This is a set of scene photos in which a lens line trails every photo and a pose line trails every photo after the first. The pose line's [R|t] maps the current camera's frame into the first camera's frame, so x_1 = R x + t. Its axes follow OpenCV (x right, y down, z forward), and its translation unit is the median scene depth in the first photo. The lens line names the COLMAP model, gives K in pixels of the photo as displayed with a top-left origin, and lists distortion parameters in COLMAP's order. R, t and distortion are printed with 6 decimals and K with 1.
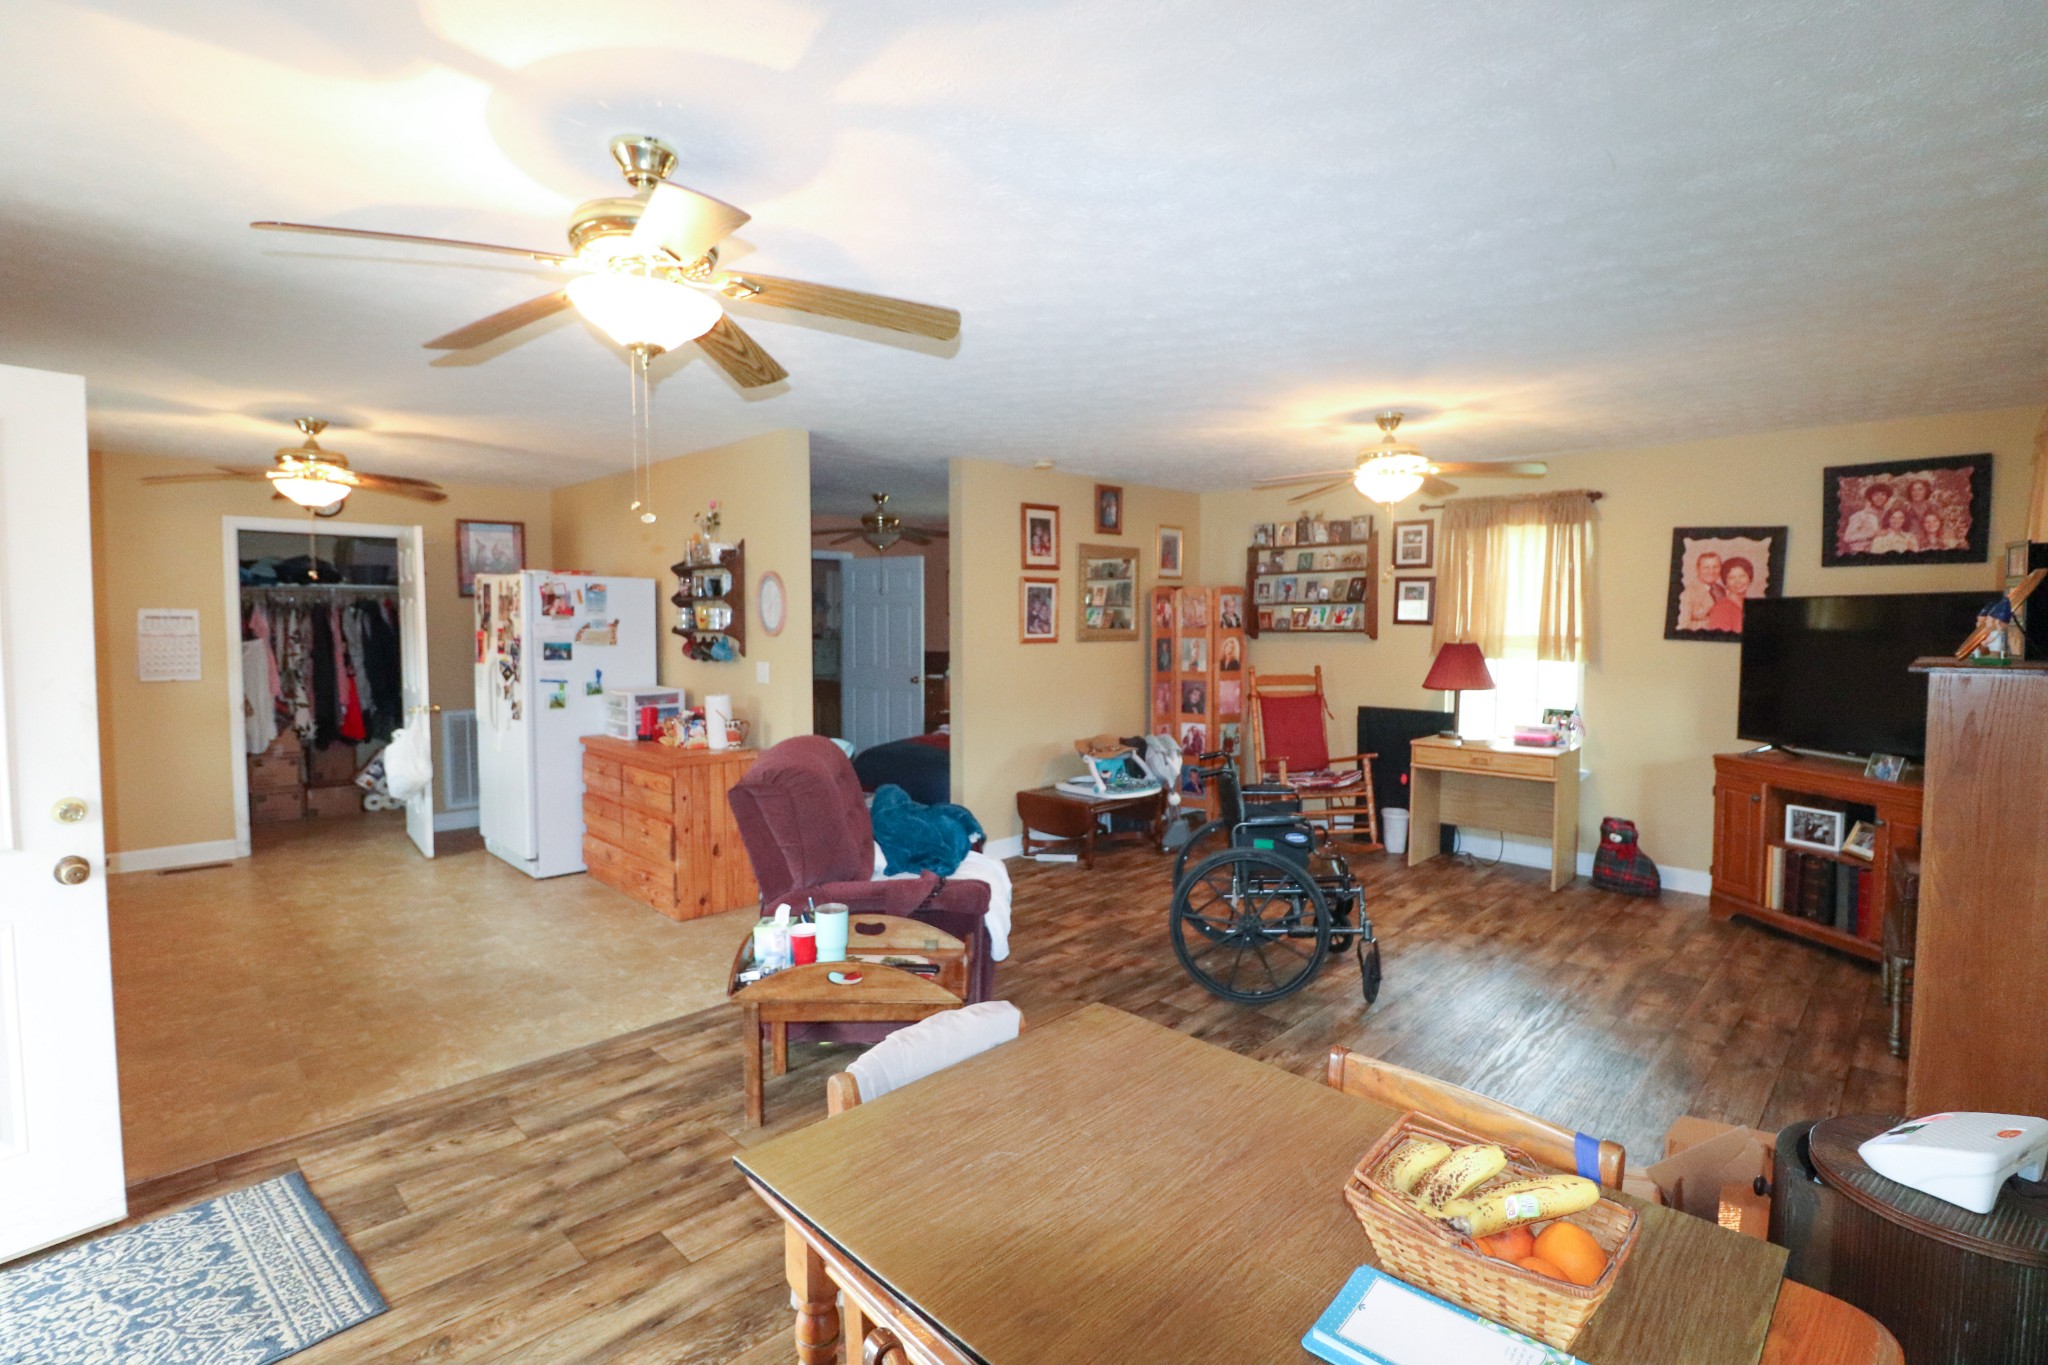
lens RADIAL K [[1036.7, 0, 1022.2], [0, 1036.7, 673.4], [0, 0, 1]] dist [-0.001754, -0.000859]
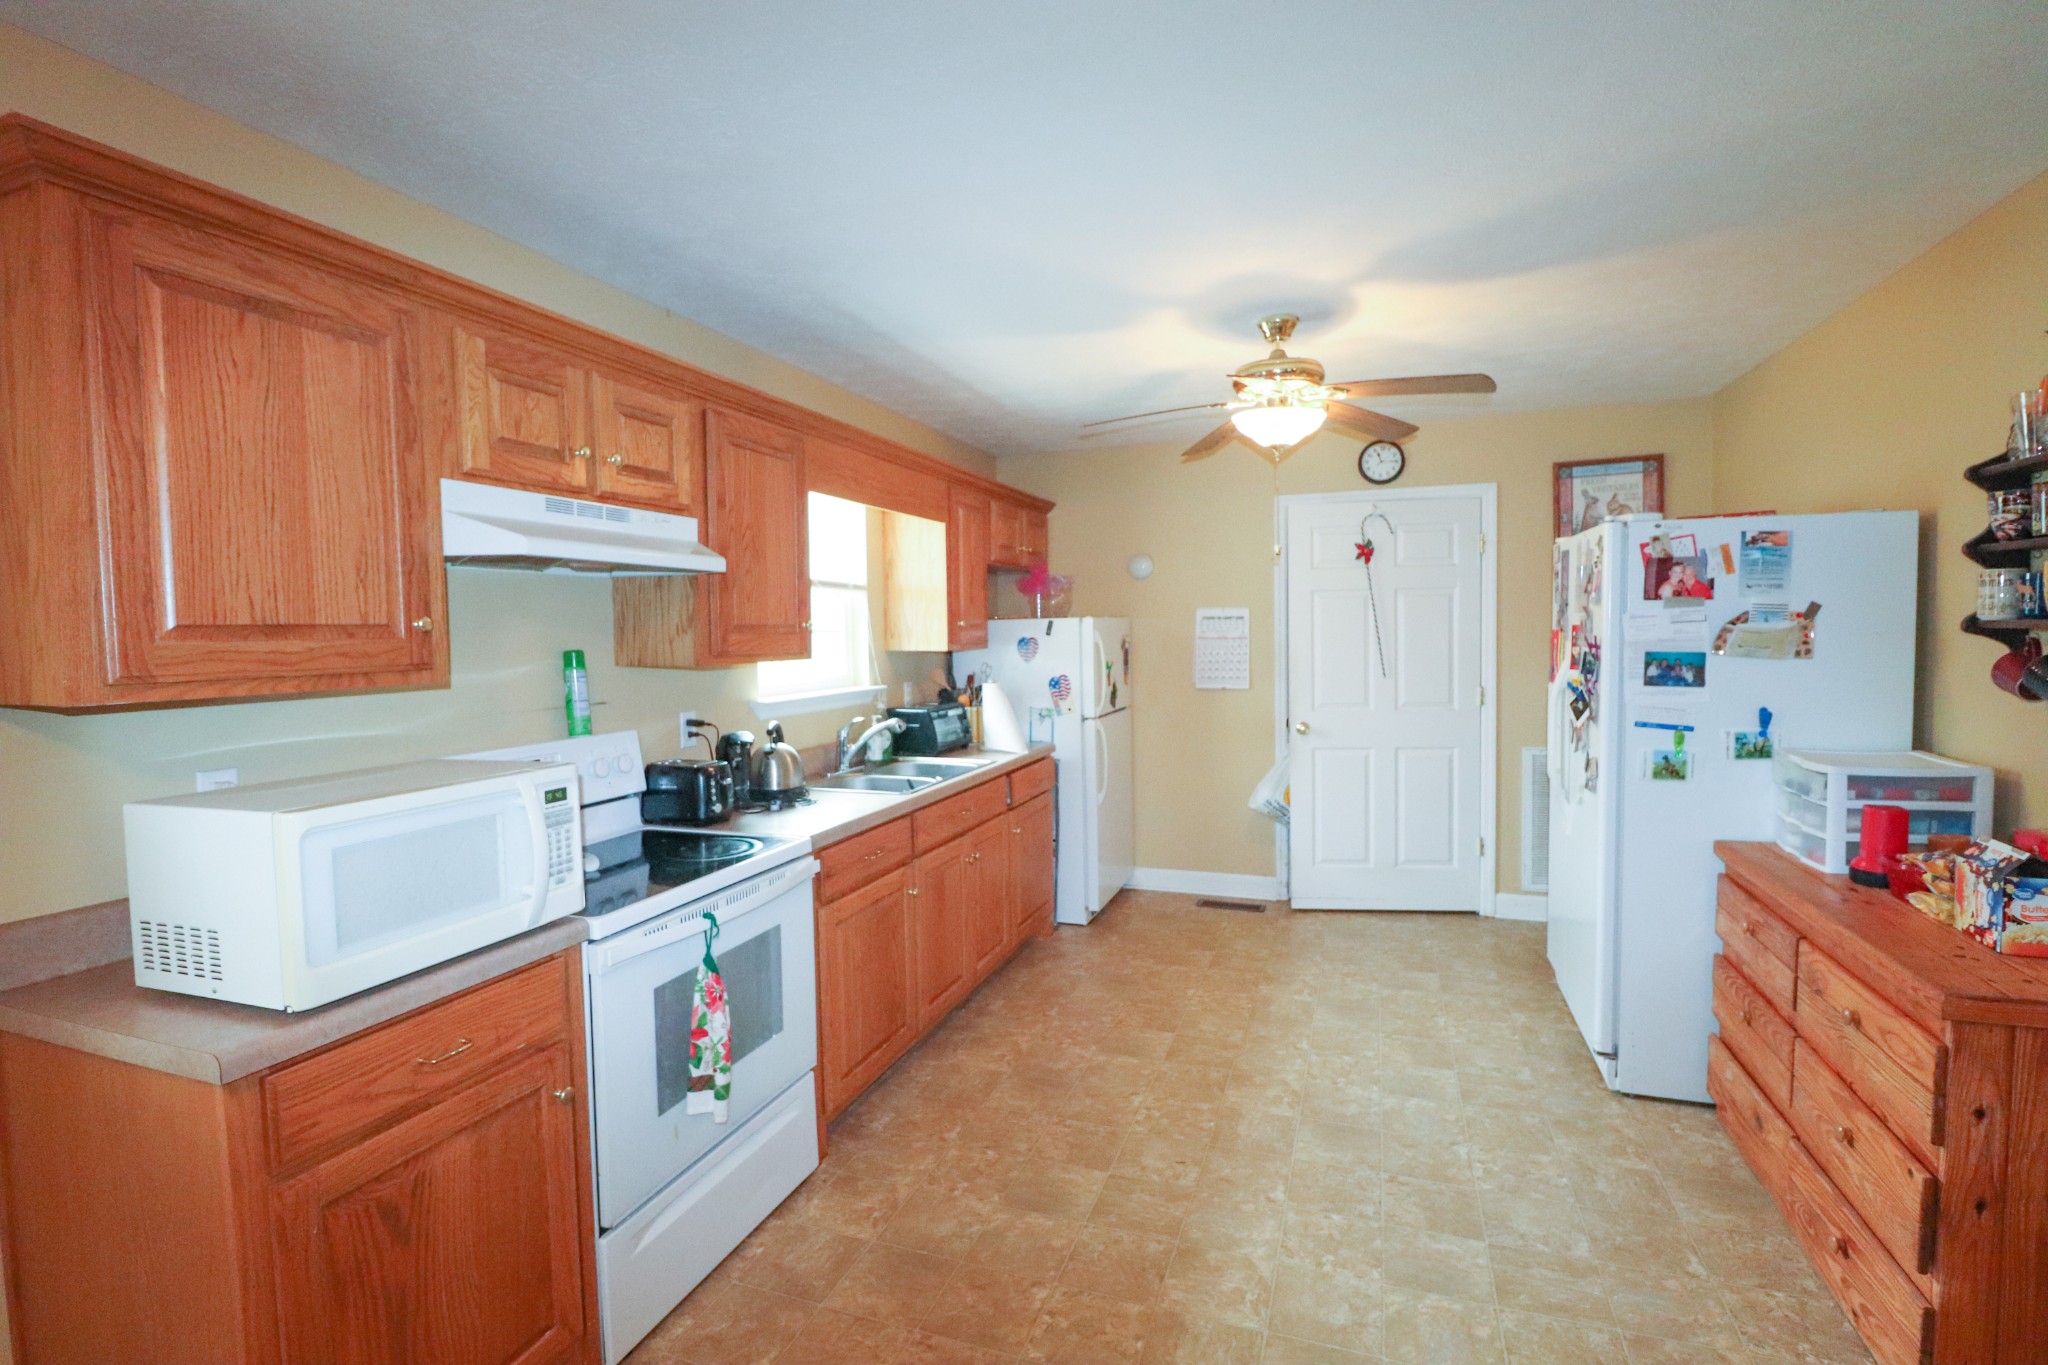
lens RADIAL K [[941.1, 0, 1048.4], [0, 941.1, 674.5], [0, 0, 1]] dist [-0.001031, -0.014885]
pose [[0.453247, 0.033448, -0.890757, -0.175092], [-0.027398, 0.999346, 0.023585, -0.020831], [0.890964, 0.013715, 0.453868, 0.513119]]
